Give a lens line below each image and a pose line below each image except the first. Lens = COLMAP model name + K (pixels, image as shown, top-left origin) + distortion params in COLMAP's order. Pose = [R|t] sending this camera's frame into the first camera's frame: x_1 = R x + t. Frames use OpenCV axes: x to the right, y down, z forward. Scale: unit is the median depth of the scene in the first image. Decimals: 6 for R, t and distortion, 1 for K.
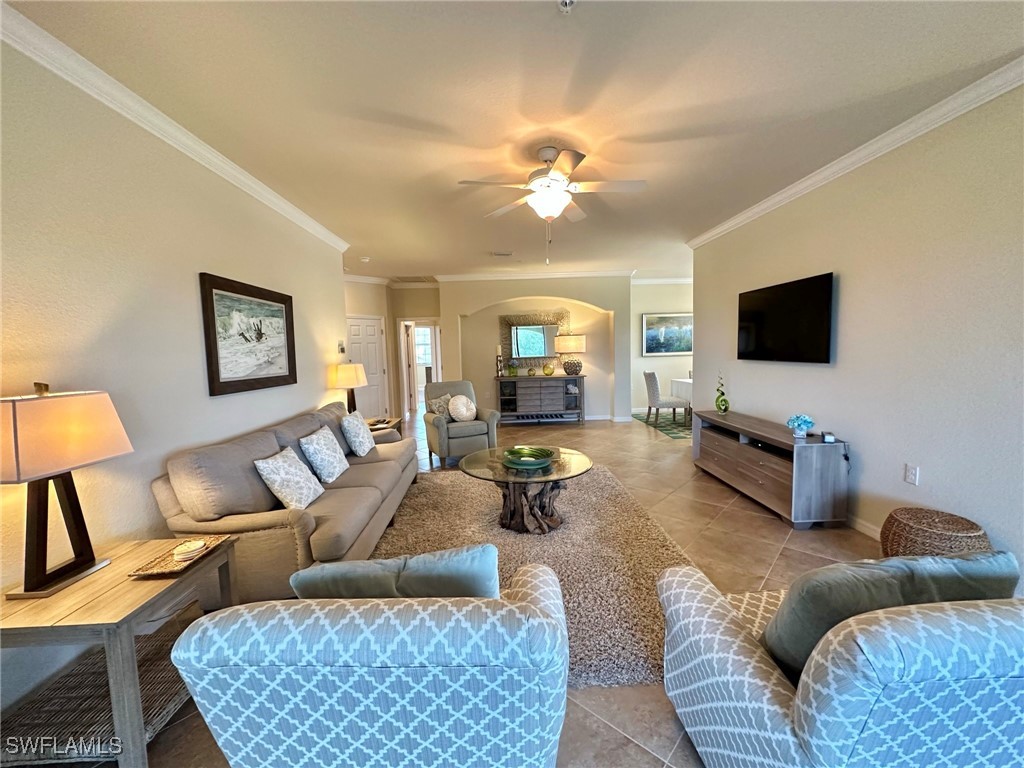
lens RADIAL K [[408.9, 0, 513.2], [0, 408.9, 384.7], [0, 0, 1]] dist [-0.002569, 0.000754]
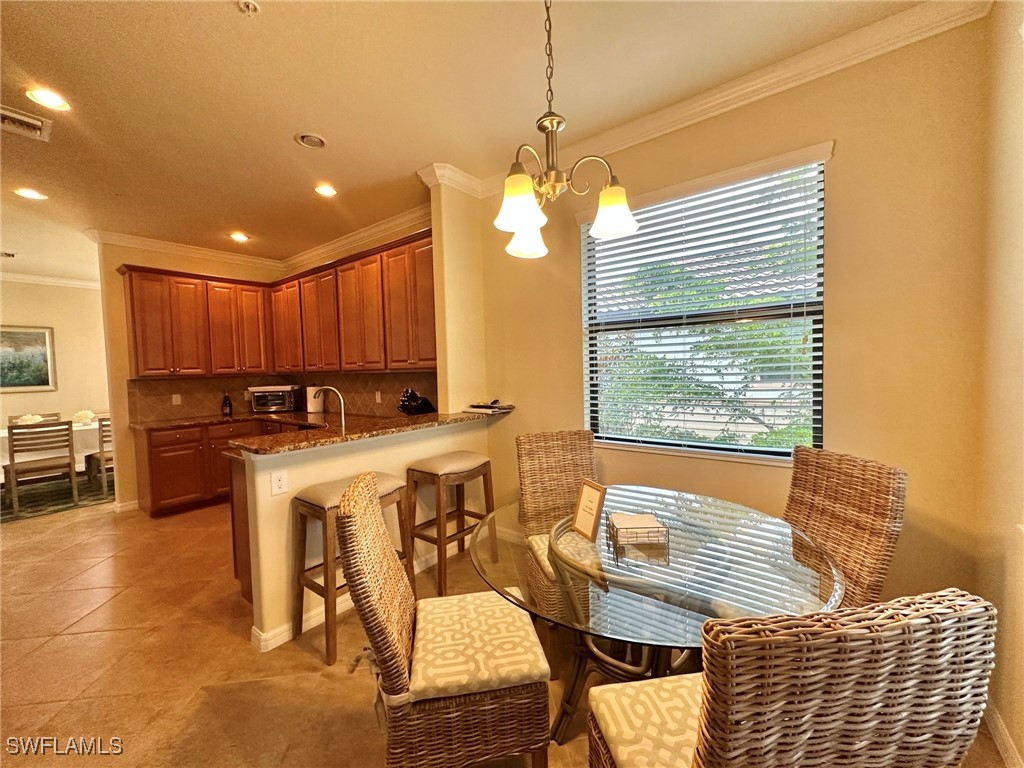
lens RADIAL K [[408.9, 0, 509.2], [0, 408.9, 382.4], [0, 0, 1]] dist [-0.002569, 0.000754]
pose [[0.633212, -0.011682, 0.773890, 1.049682], [0.071570, 0.996486, -0.043518, -0.004258], [-0.770662, 0.082943, 0.631823, -0.042724]]
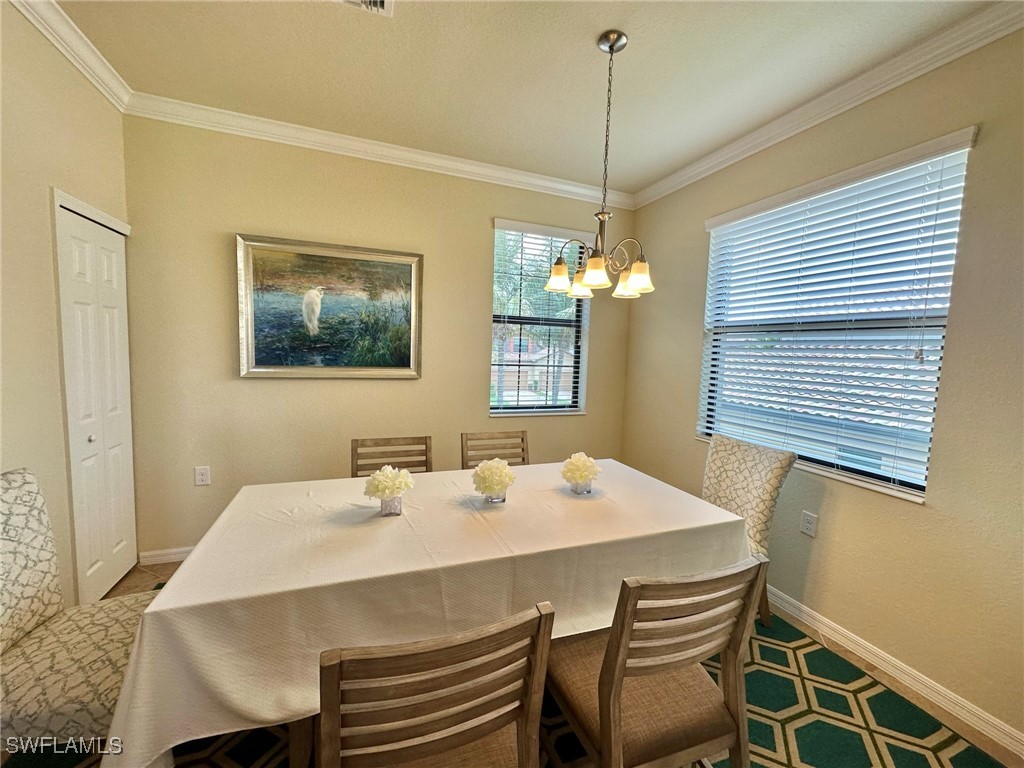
lens RADIAL K [[408.9, 0, 504.0], [0, 408.9, 379.3], [0, 0, 1]] dist [-0.002569, 0.000754]
pose [[0.943340, 0.039082, 0.329518, 1.052822], [-0.042170, 0.999108, 0.002228, -0.198970], [-0.329137, -0.015997, 0.944147, 1.695251]]
